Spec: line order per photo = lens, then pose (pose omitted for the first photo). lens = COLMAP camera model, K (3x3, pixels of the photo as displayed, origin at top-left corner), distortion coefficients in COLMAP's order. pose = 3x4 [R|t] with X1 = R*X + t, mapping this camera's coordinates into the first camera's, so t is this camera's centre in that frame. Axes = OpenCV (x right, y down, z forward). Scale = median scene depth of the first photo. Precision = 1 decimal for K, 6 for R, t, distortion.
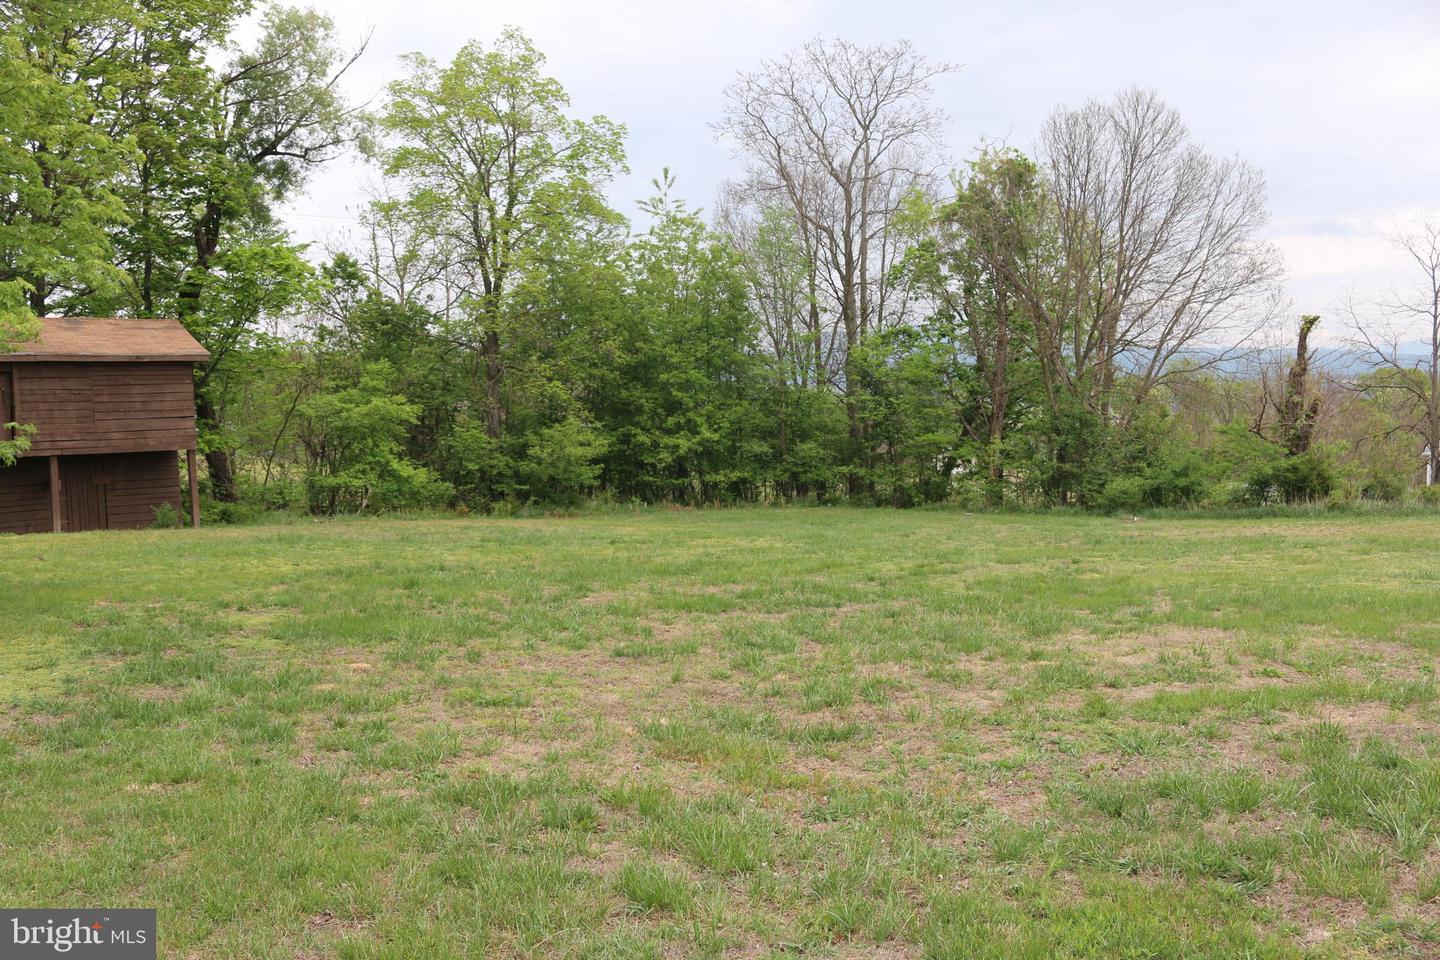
lens RADIAL K [[1183.8, 0, 705.8], [0, 1183.8, 483.1], [0, 0, 1]] dist [-0.158658, 0.131768]
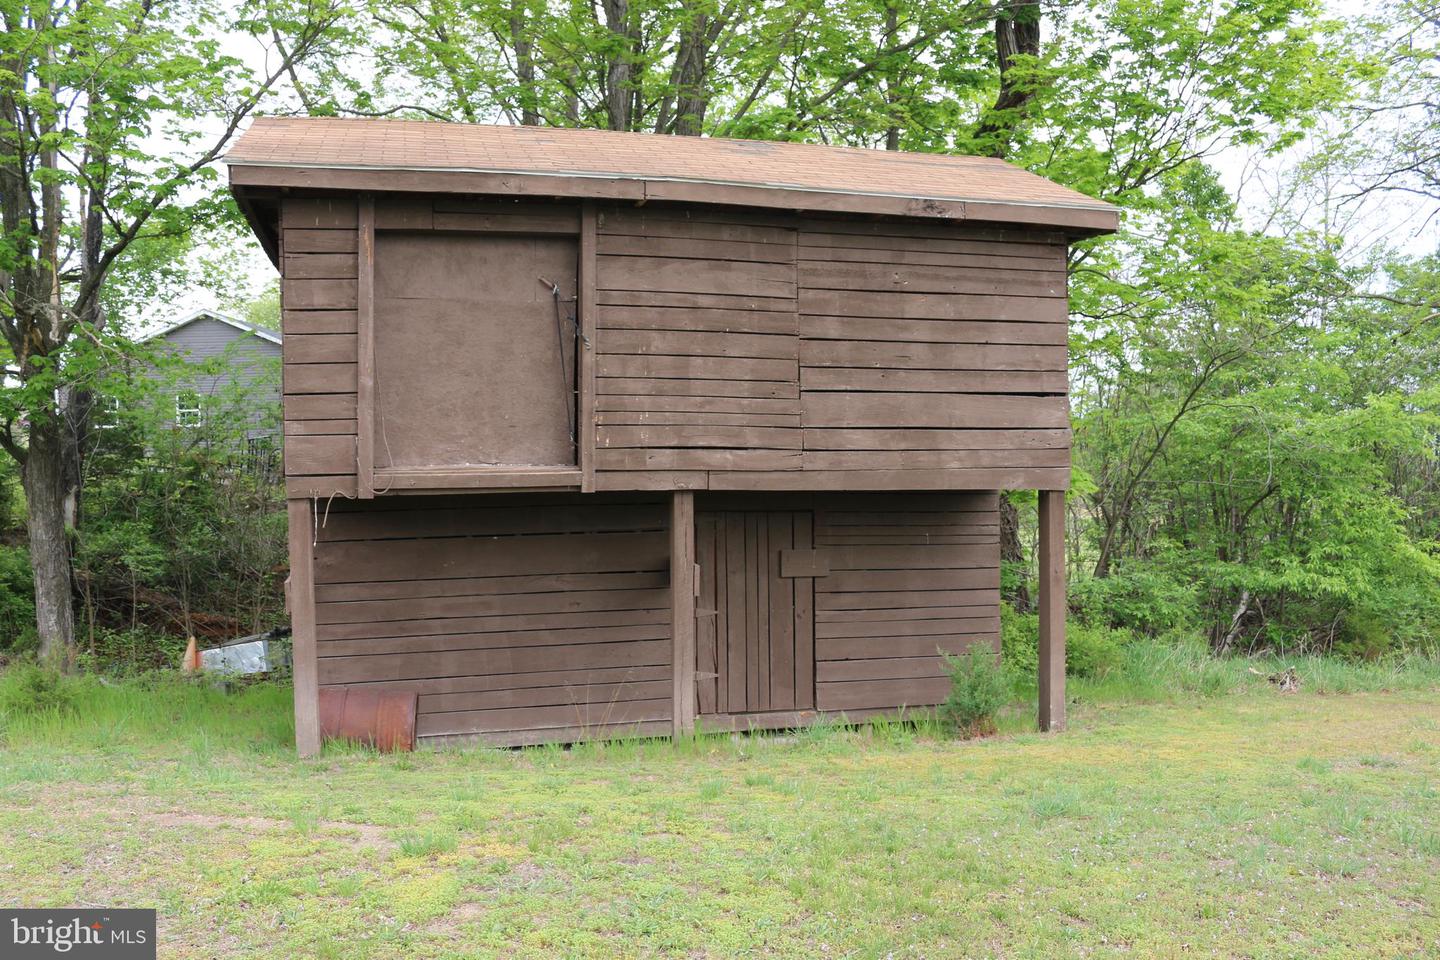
lens RADIAL K [[1183.8, 0, 705.8], [0, 1183.8, 483.1], [0, 0, 1]] dist [-0.158658, 0.131768]
pose [[0.863126, 0.020278, -0.504582, -0.304699], [-0.048802, 0.997866, -0.043377, -0.009175], [0.502625, 0.062064, 0.862274, 0.546890]]
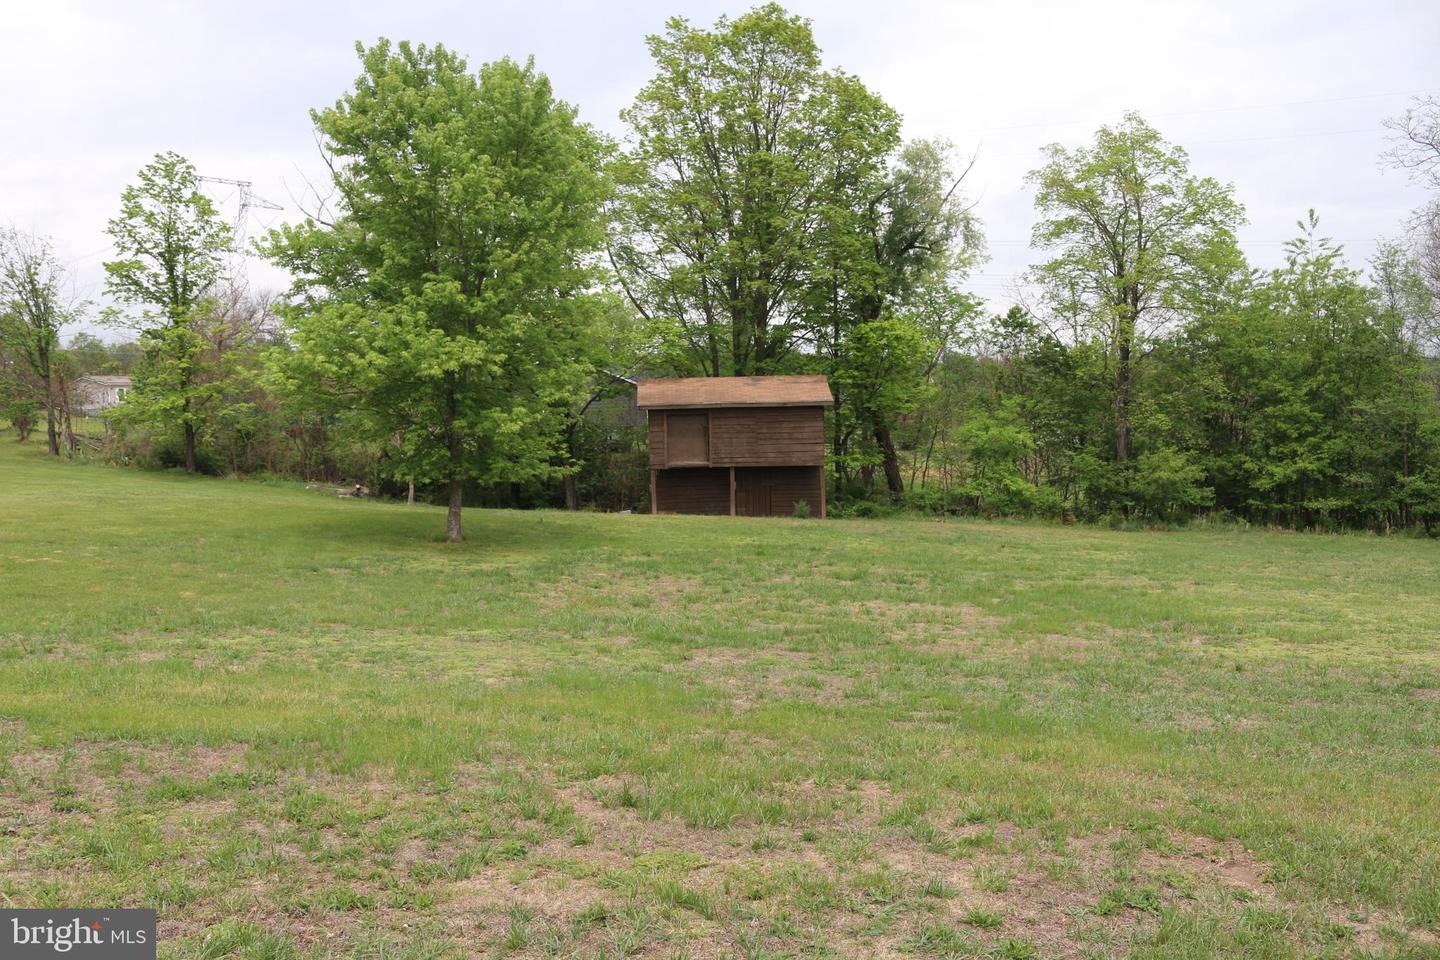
lens RADIAL K [[1178.0, 0, 709.9], [0, 1178.0, 480.4], [0, 0, 1]] dist [-0.153794, 0.122823]
pose [[0.724053, 0.042075, -0.688460, 0.411023], [-0.044546, 0.998906, 0.014199, -0.020970], [0.688304, 0.020388, 0.725136, -0.158026]]
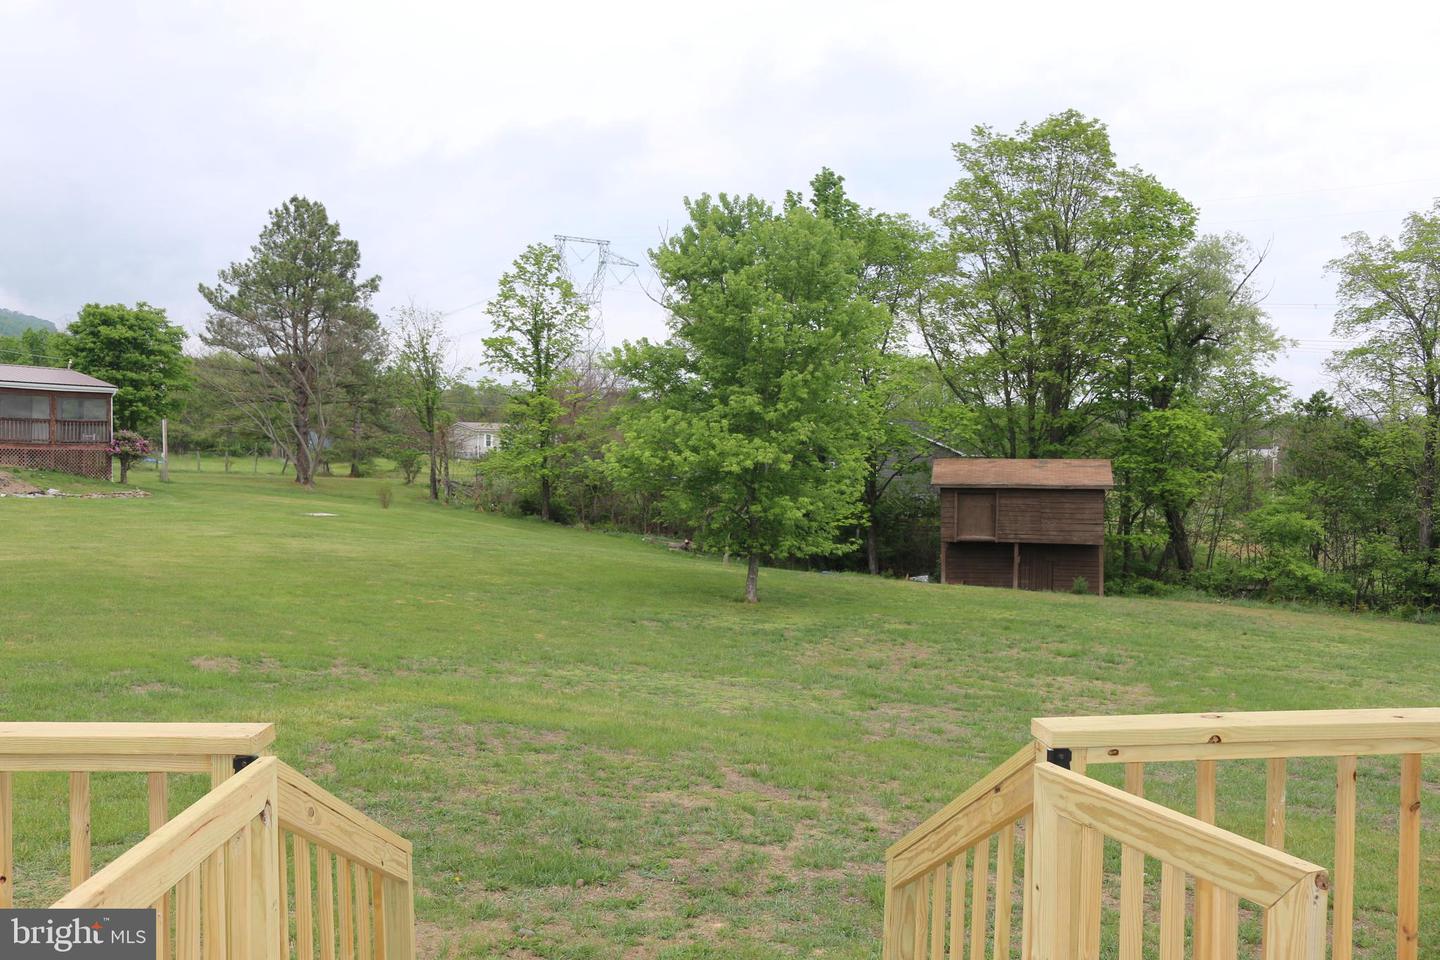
lens RADIAL K [[1183.8, 0, 705.8], [0, 1183.8, 483.1], [0, 0, 1]] dist [-0.158658, 0.131768]
pose [[0.495344, 0.036233, -0.867941, 0.561393], [-0.083689, 0.996473, -0.006163, -0.049055], [0.864656, 0.075690, 0.496629, -0.222142]]
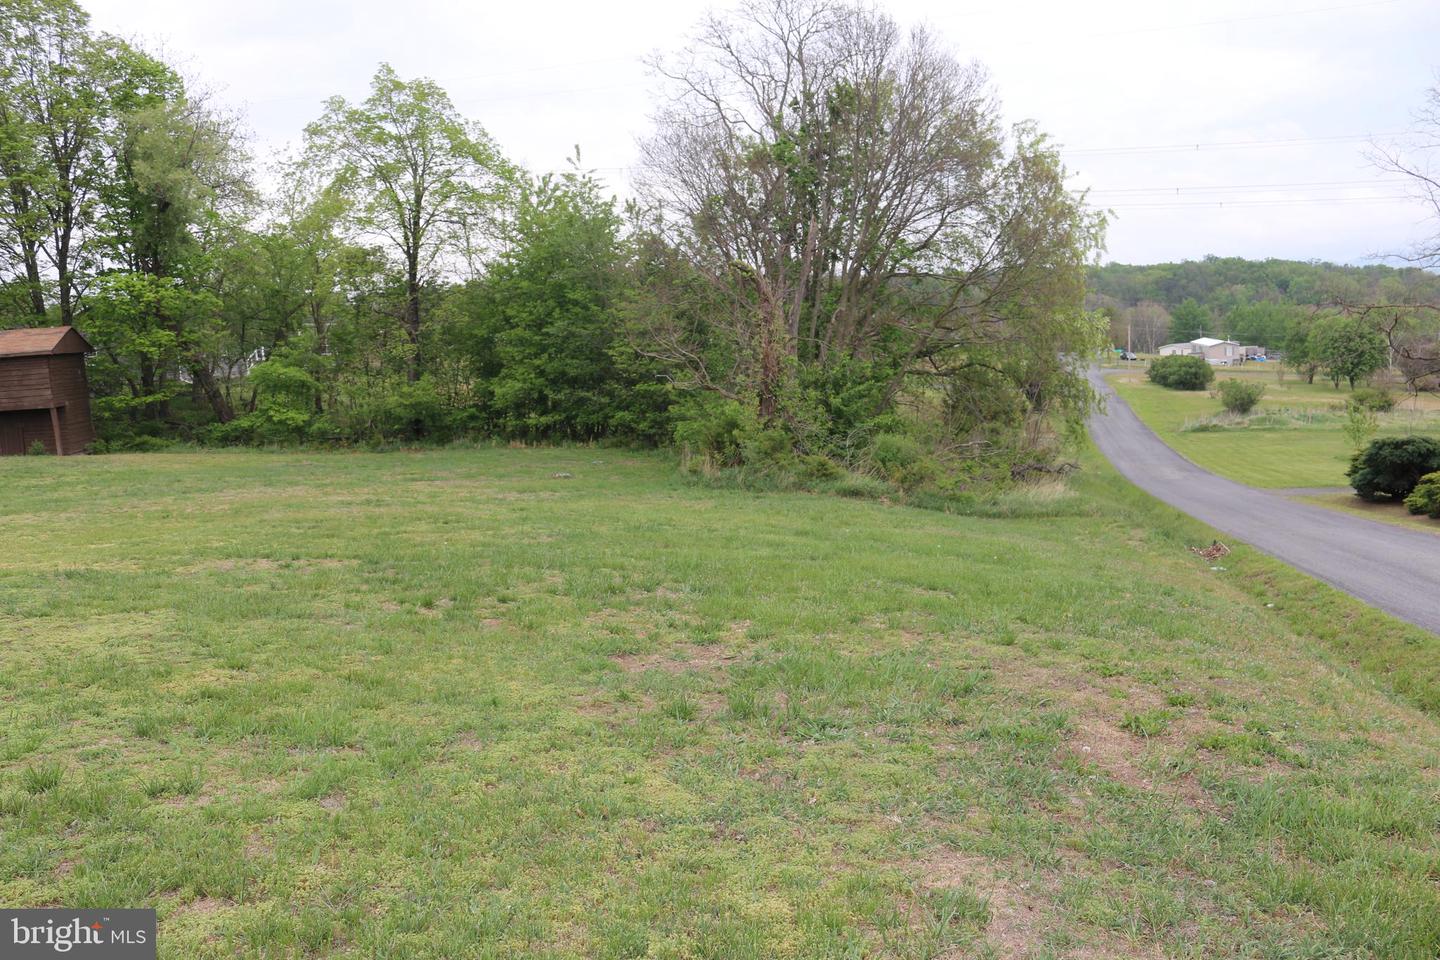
lens RADIAL K [[1183.8, 0, 705.8], [0, 1183.8, 483.1], [0, 0, 1]] dist [-0.158658, 0.131768]
pose [[0.786007, 0.049013, -0.616271, 1.104541], [-0.003448, 0.997184, 0.074910, -0.039797], [0.618207, -0.056755, 0.783963, 0.247549]]
